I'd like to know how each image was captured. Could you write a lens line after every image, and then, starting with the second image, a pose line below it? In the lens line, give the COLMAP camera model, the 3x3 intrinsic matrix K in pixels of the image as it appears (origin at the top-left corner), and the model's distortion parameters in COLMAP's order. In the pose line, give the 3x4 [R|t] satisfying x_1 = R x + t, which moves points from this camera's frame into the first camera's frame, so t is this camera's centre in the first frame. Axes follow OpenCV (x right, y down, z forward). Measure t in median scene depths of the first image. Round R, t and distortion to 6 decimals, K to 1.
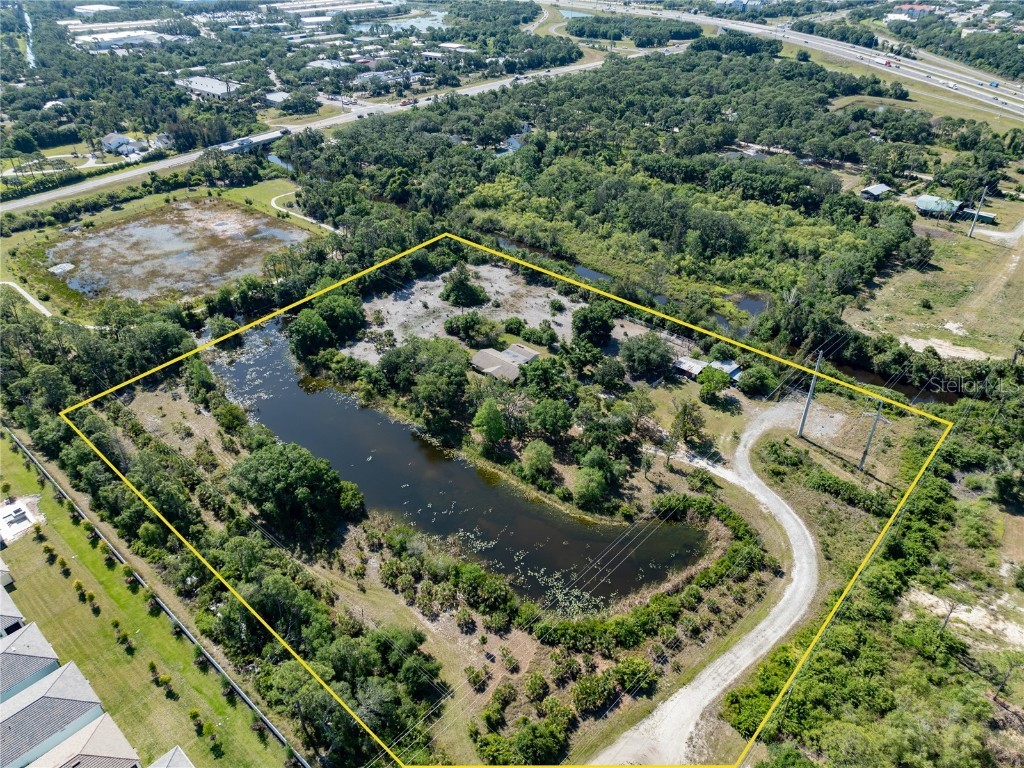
lens RADIAL K [[715.7, 0, 512.0], [0, 715.7, 384.0], [0, 0, 1]] dist [-0.041525, 0.030862]
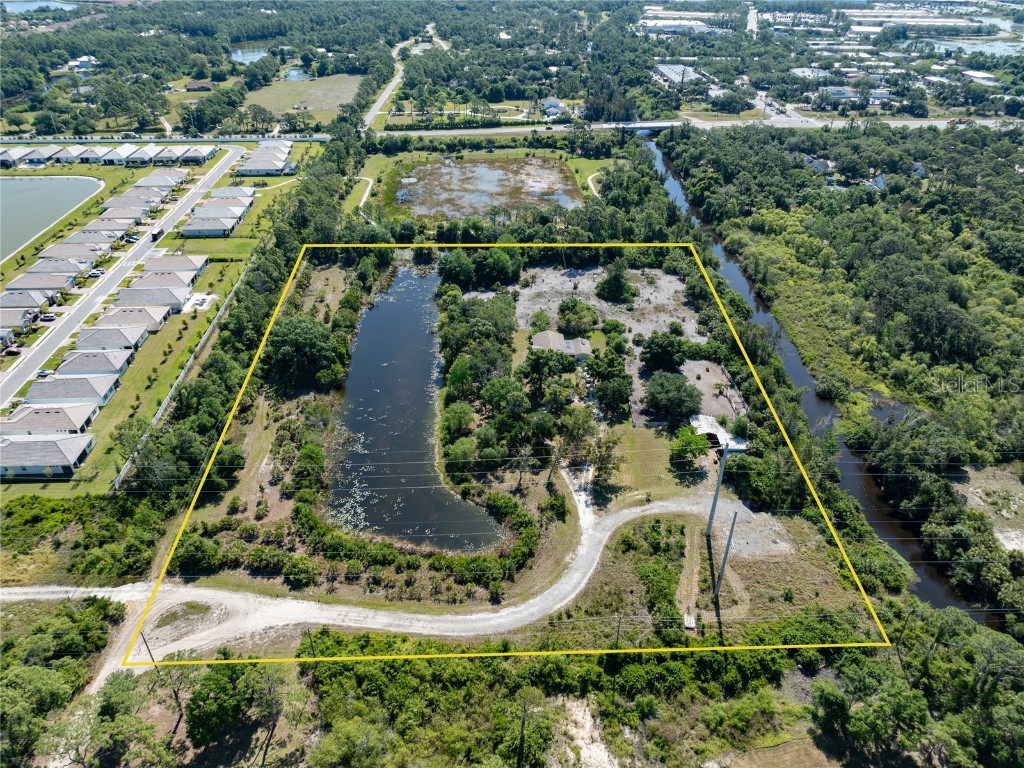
lens RADIAL K [[721.6, 0, 512.0], [0, 721.6, 384.0], [0, 0, 1]] dist [-0.024249, 0.002300]
pose [[0.702953, 0.393579, -0.592413, 0.563465], [-0.397007, 0.908229, 0.132309, -0.092344], [0.590120, 0.142185, 0.794696, 0.126171]]
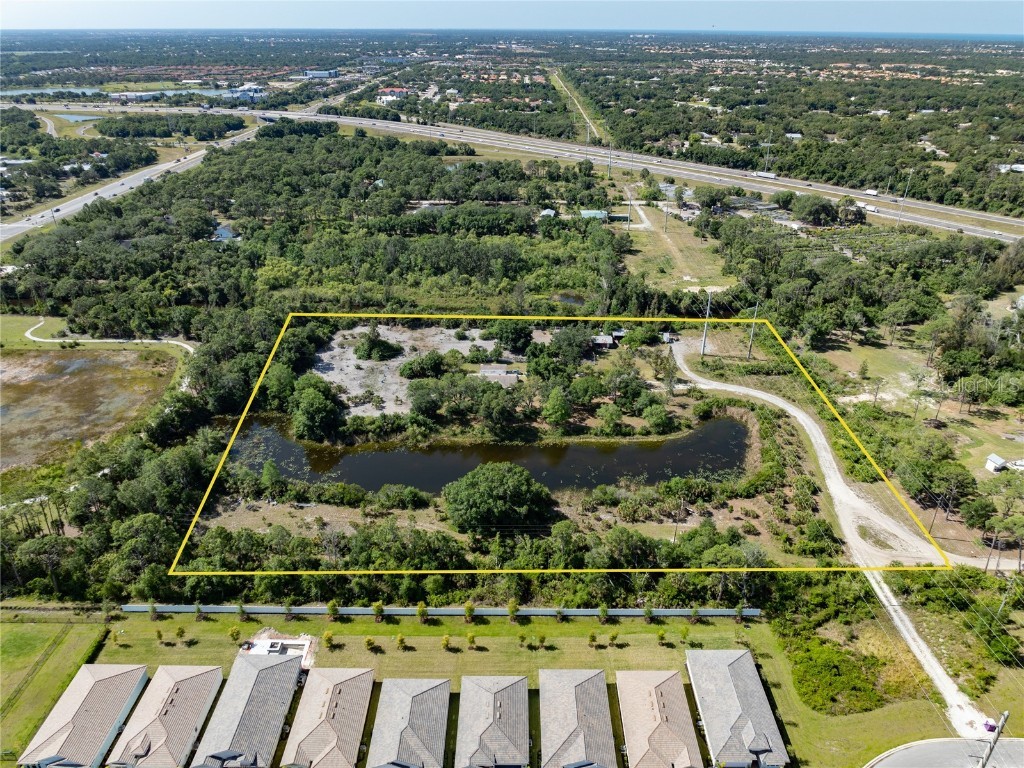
lens RADIAL K [[721.6, 0, 512.0], [0, 721.6, 384.0], [0, 0, 1]] dist [-0.024249, 0.002300]
pose [[0.747183, -0.289890, 0.598065, -0.661167], [0.355016, 0.934811, 0.009581, -0.020178], [-0.561855, 0.205164, 0.801390, 0.036706]]
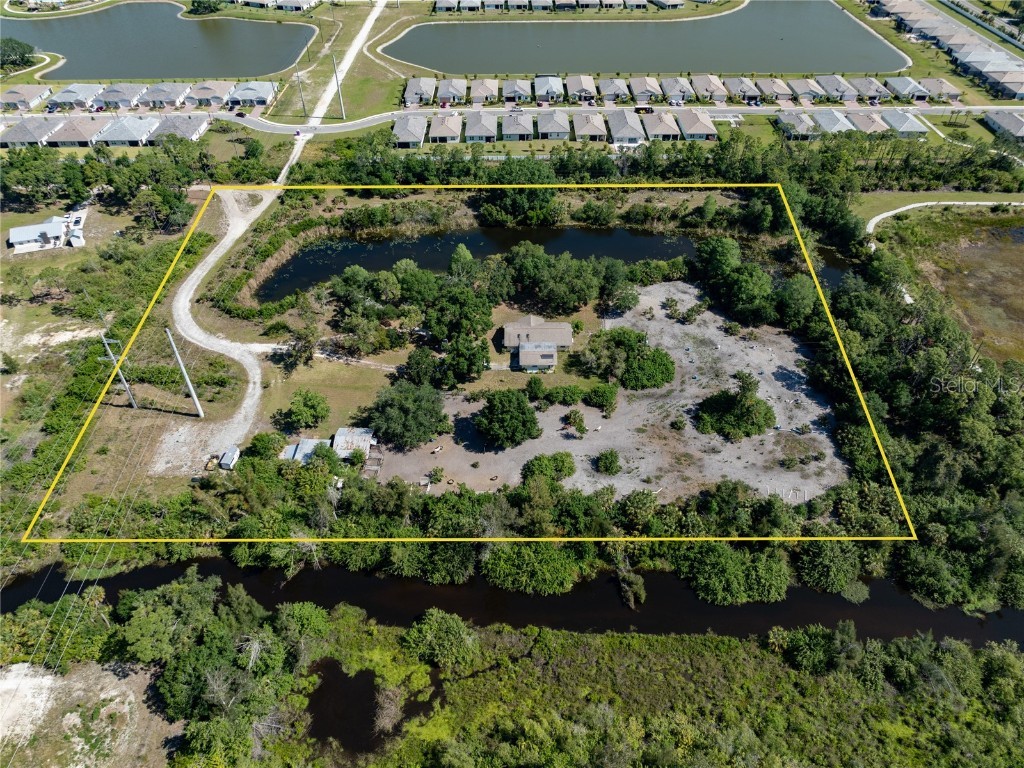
lens RADIAL K [[715.7, 0, 512.0], [0, 715.7, 384.0], [0, 0, 1]] dist [-0.041525, 0.030862]
pose [[-0.743378, 0.451597, -0.493406, 0.446910], [-0.357311, 0.355480, 0.863691, -0.715690], [0.565436, 0.818348, -0.102896, 1.065715]]
